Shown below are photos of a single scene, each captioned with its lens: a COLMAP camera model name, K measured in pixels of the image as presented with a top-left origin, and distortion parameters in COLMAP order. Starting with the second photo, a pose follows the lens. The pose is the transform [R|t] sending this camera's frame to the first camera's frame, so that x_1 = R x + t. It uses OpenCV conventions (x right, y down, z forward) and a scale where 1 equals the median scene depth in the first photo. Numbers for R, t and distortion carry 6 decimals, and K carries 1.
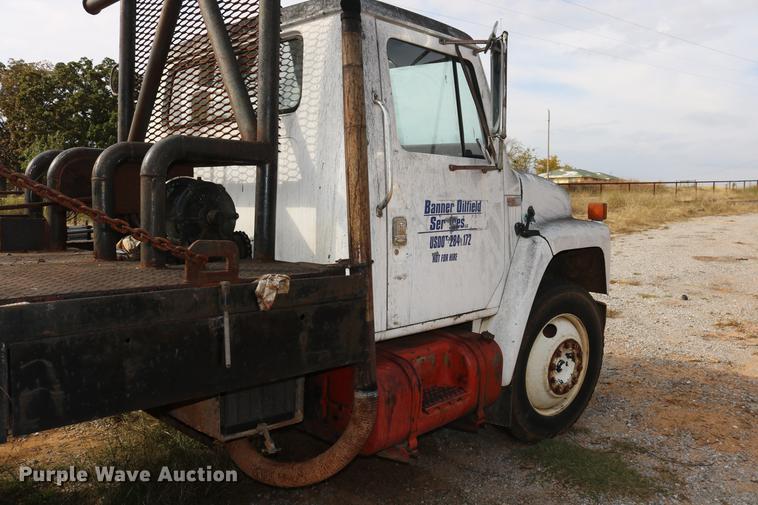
lens RADIAL K [[637.0, 0, 399.7], [0, 637.0, 239.9], [0, 0, 1]] dist [-0.137697, 0.079169]
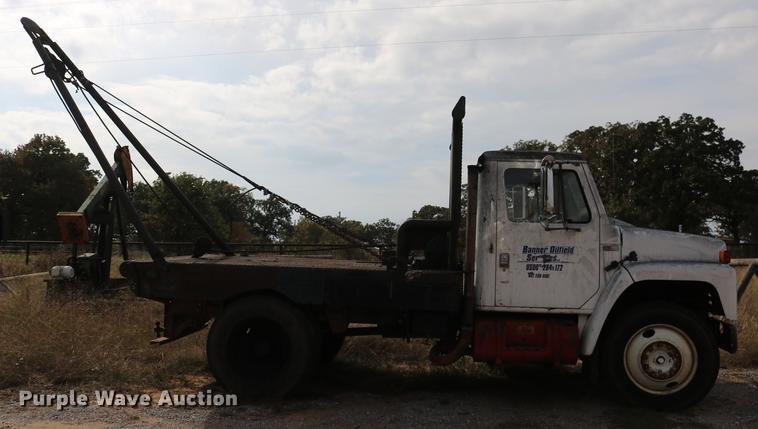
lens RADIAL K [[711.3, 0, 380.5], [0, 711.3, 210.7], [0, 0, 1]] dist [-0.103310, 0.000000]
pose [[0.597740, -0.033950, -0.800971, 1.427460], [-0.069756, 0.993111, -0.094152, 0.063659], [0.798650, 0.112151, 0.591254, -0.639208]]
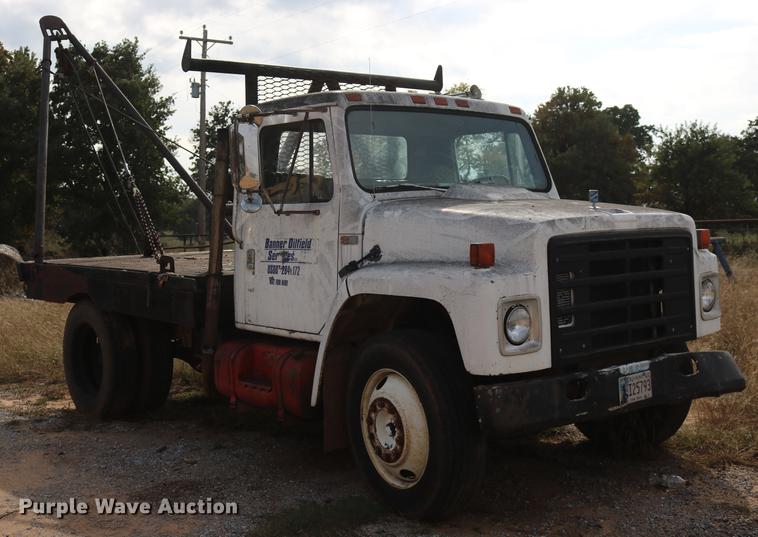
lens RADIAL K [[956.3, 0, 335.1], [0, 956.3, 253.5], [0, 0, 1]] dist [-0.084549, 0.000000]
pose [[-0.161908, 0.030678, -0.986329, 1.885040], [-0.050787, 0.997933, 0.039376, -0.108378], [0.985498, 0.056468, -0.160015, 1.348107]]
